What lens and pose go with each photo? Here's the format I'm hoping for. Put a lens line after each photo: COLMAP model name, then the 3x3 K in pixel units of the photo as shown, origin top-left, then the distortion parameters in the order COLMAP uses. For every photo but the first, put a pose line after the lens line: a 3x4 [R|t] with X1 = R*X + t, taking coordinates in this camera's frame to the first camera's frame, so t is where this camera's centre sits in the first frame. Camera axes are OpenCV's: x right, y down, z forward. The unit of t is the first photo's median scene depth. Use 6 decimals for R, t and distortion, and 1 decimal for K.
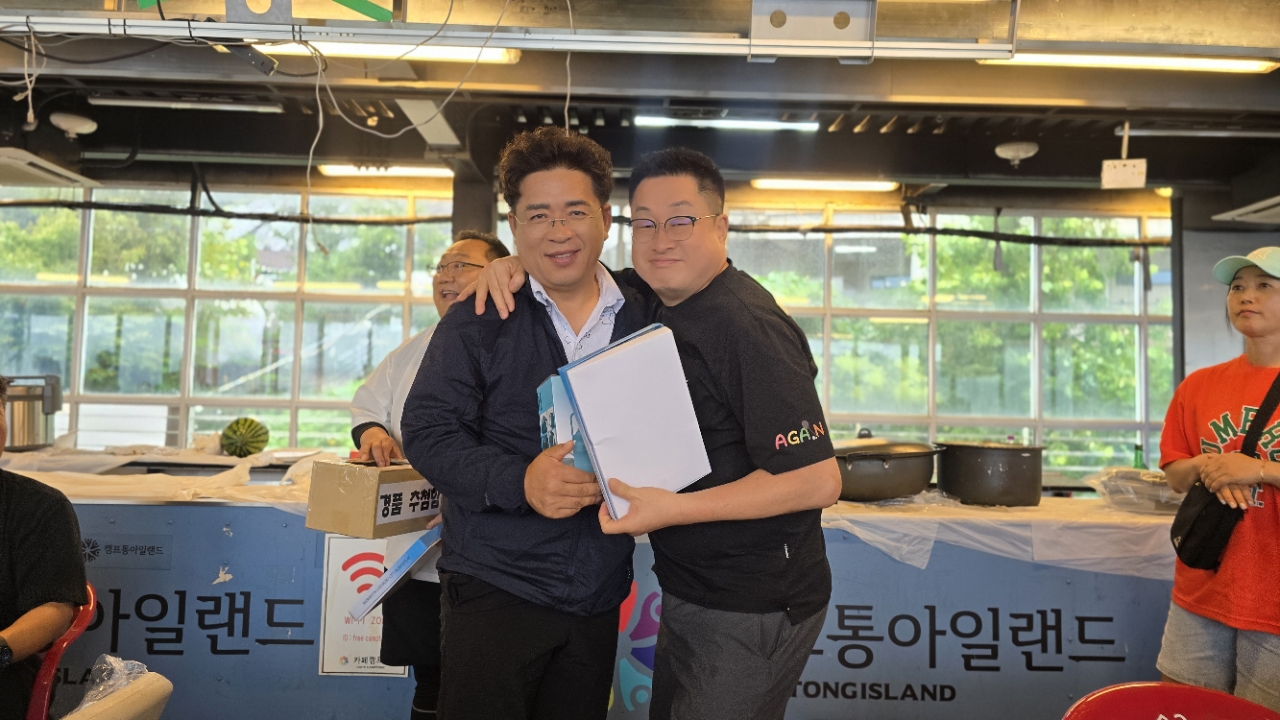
lens RADIAL K [[867.3, 0, 637.5], [0, 867.3, 348.3], [0, 0, 1]] dist [0.062265, -0.071203]
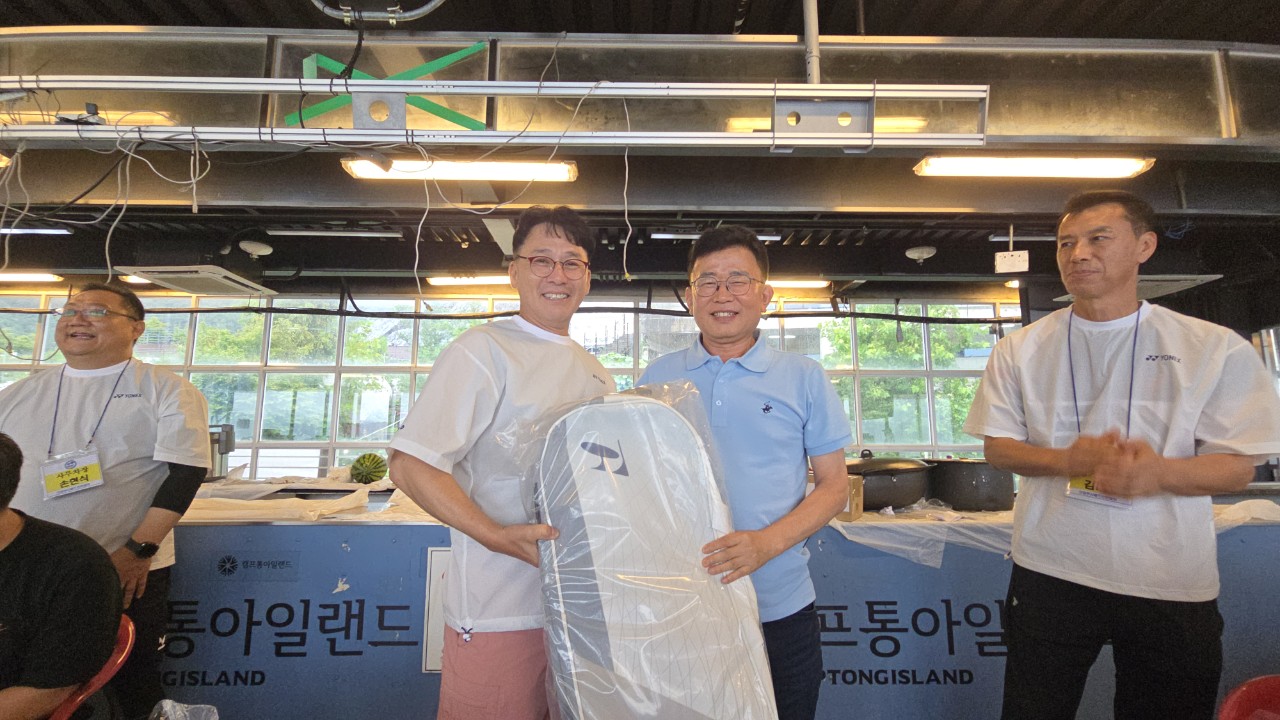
lens RADIAL K [[568.6, 0, 633.1], [0, 568.6, 360.1], [0, 0, 1]] dist [-0.001089, -0.000411]
pose [[0.999772, -0.021302, -0.001475, -0.044491], [0.021105, 0.996298, -0.083341, 0.018017], [0.003244, 0.083291, 0.996520, 0.129496]]
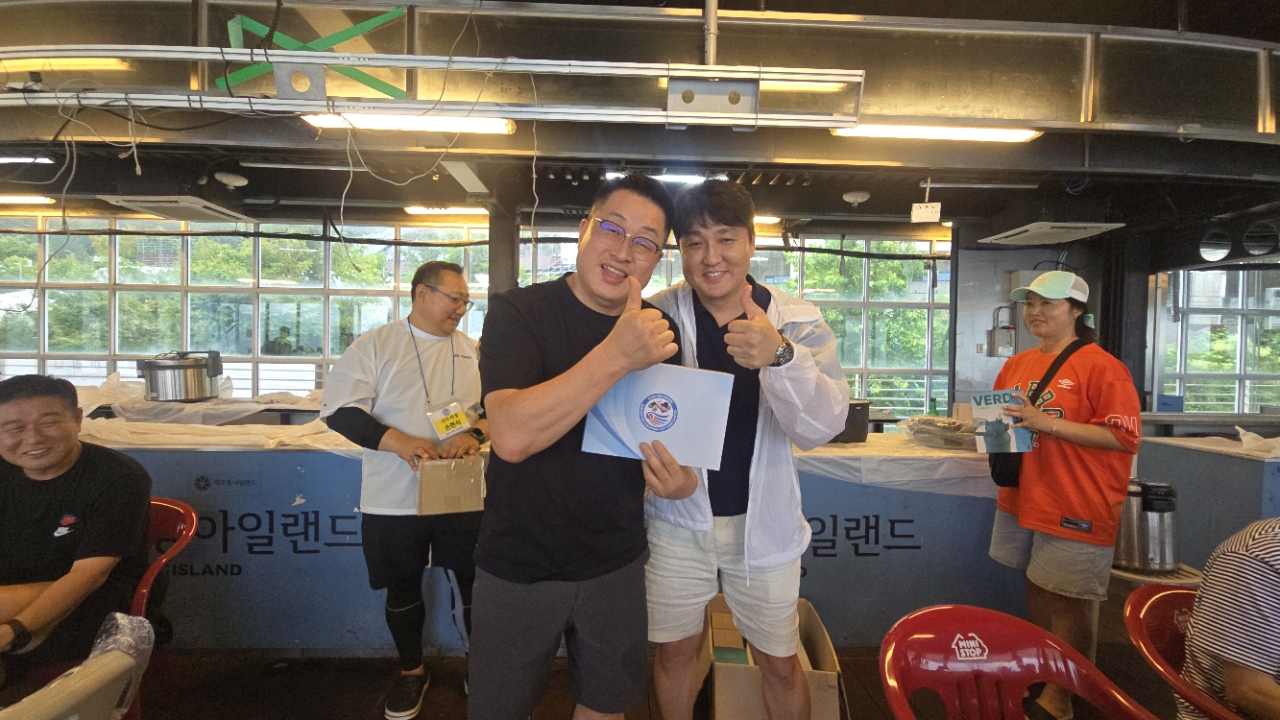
lens RADIAL K [[525.3, 0, 634.5], [0, 525.3, 360.6], [0, 0, 1]] dist [-0.000577, -0.000123]
pose [[0.999830, -0.006268, 0.017321, 0.035744], [0.004900, 0.996948, 0.077910, -0.018300], [-0.017757, -0.077812, 0.996810, 0.091031]]
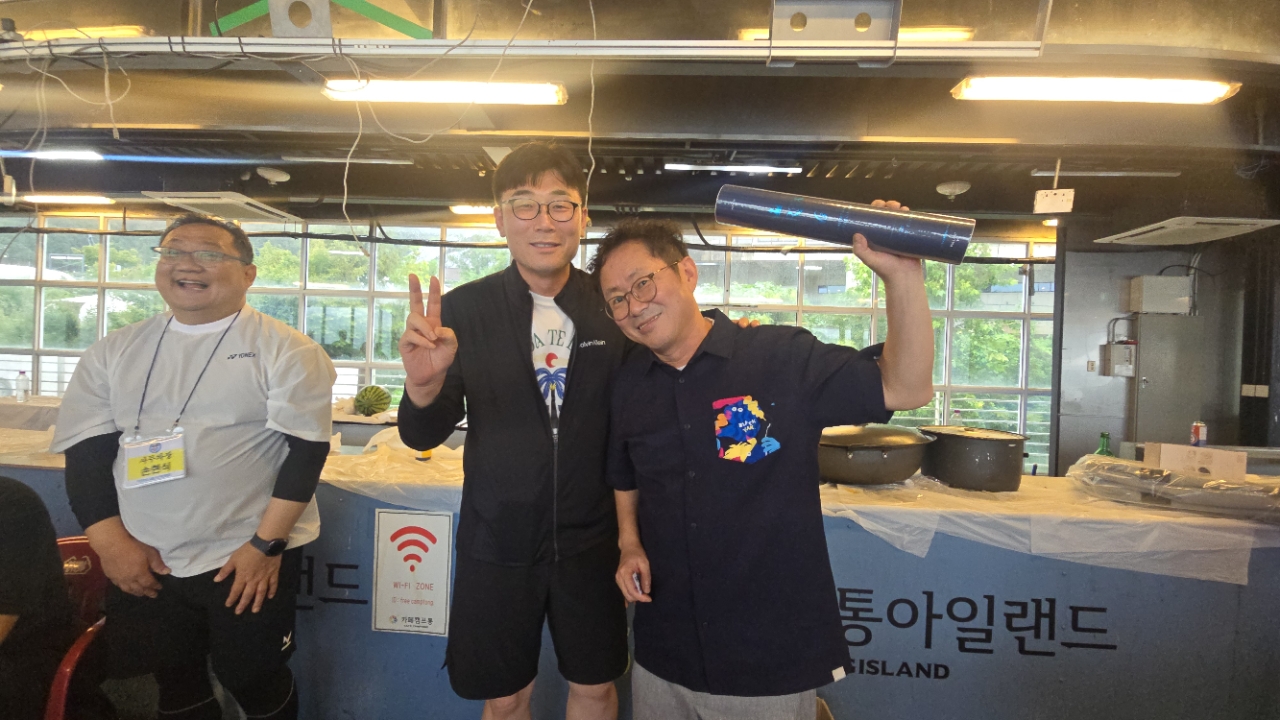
lens RADIAL K [[524.1, 0, 634.0], [0, 524.1, 361.0], [0, 0, 1]] dist [-0.000598, -0.000203]
pose [[0.997704, 0.013110, -0.066451, 0.009736], [-0.008997, 0.998046, 0.061831, -0.012871], [0.067132, -0.061091, 0.995872, 0.214174]]
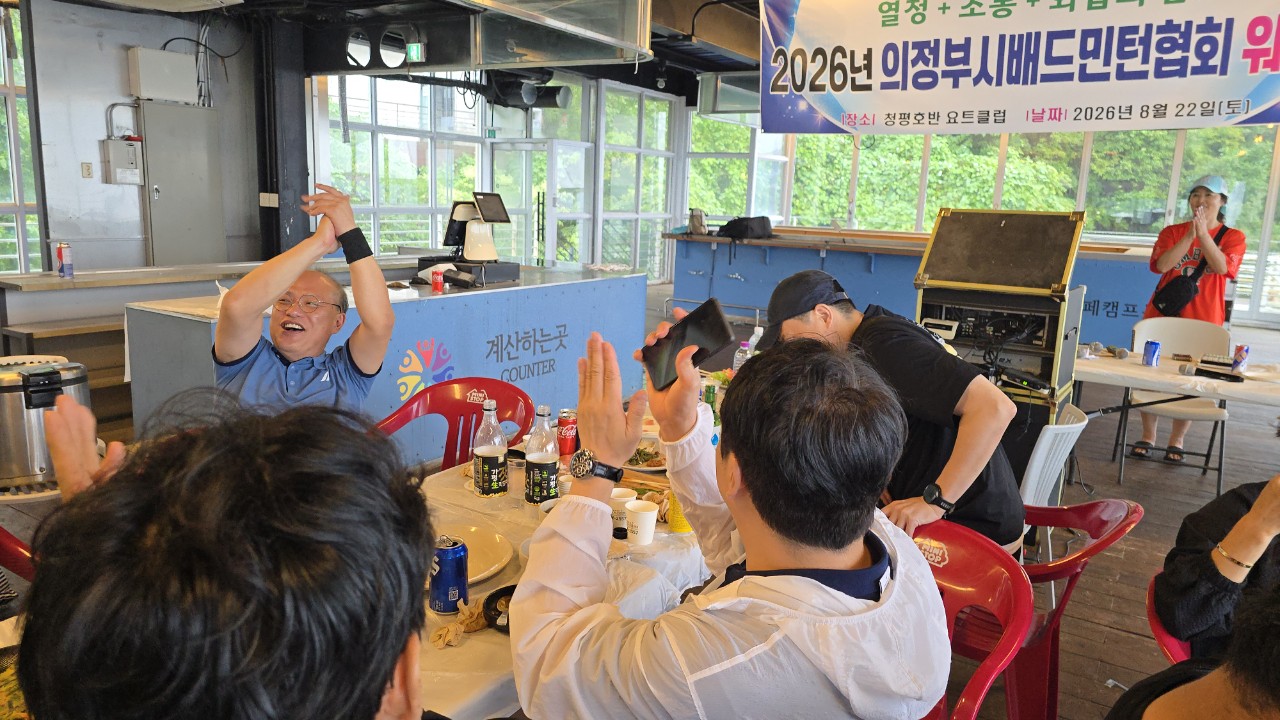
lens RADIAL K [[863.2, 0, 638.2], [0, 863.2, 351.0], [0, 0, 1]] dist [0.063473, -0.074585]
pose [[0.554074, -0.152404, 0.818398, 0.278903], [-0.074152, 0.970155, 0.230868, -0.051532], [-0.829158, -0.188604, 0.526237, -0.120254]]
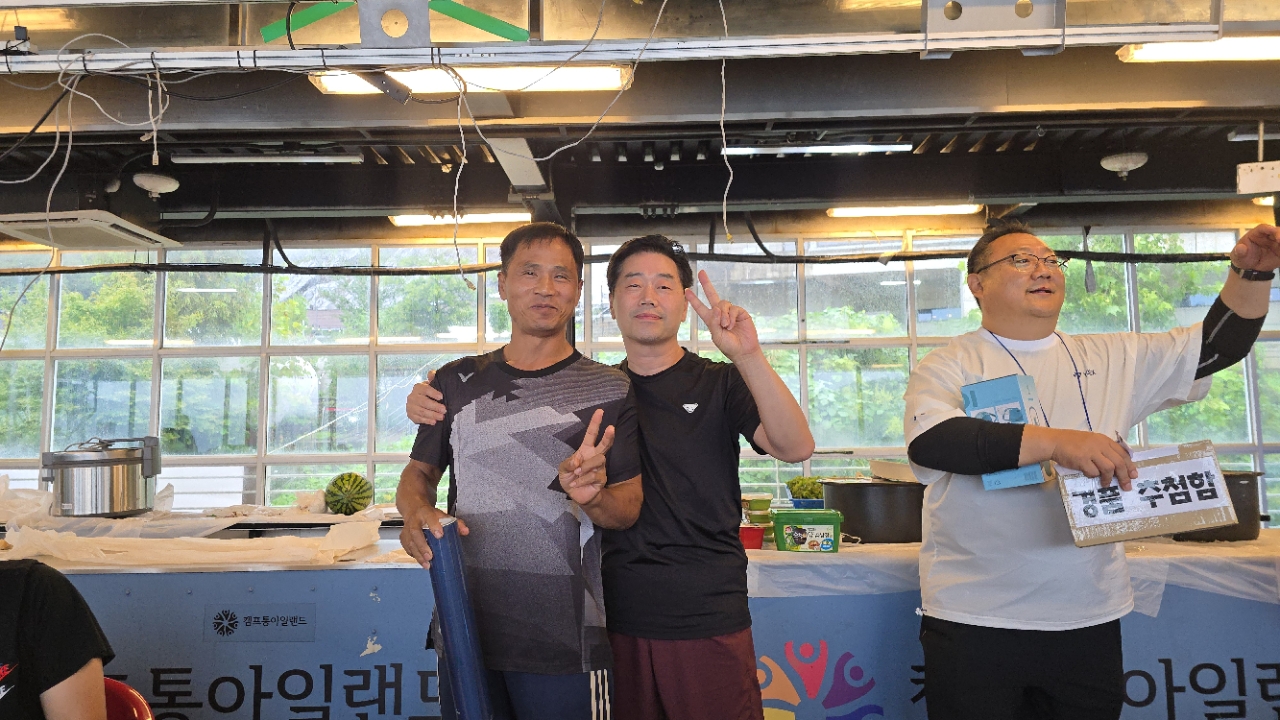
lens RADIAL K [[861.3, 0, 637.4], [0, 861.3, 356.9], [0, 0, 1]] dist [0.065157, -0.076426]
pose [[0.998387, -0.041791, -0.038426, -0.087483], [0.040173, 0.998311, -0.041963, 0.004658], [0.040115, 0.040351, 0.998380, 0.056550]]
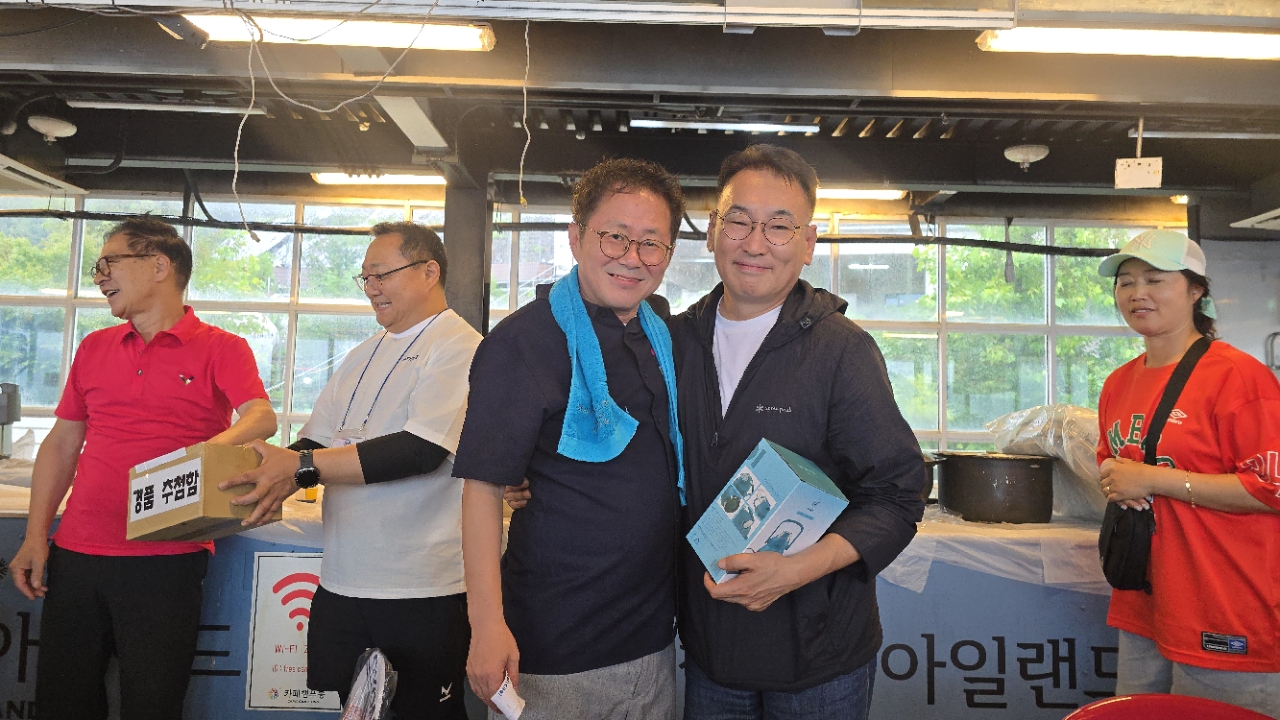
lens RADIAL K [[859.0, 0, 647.7], [0, 859.0, 347.5], [0, 0, 1]] dist [0.065591, -0.074273]
pose [[0.999963, 0.000580, -0.008617, 0.032666], [-0.000778, 0.999734, -0.023052, 0.012867], [0.008601, 0.023058, 0.999697, 0.061106]]
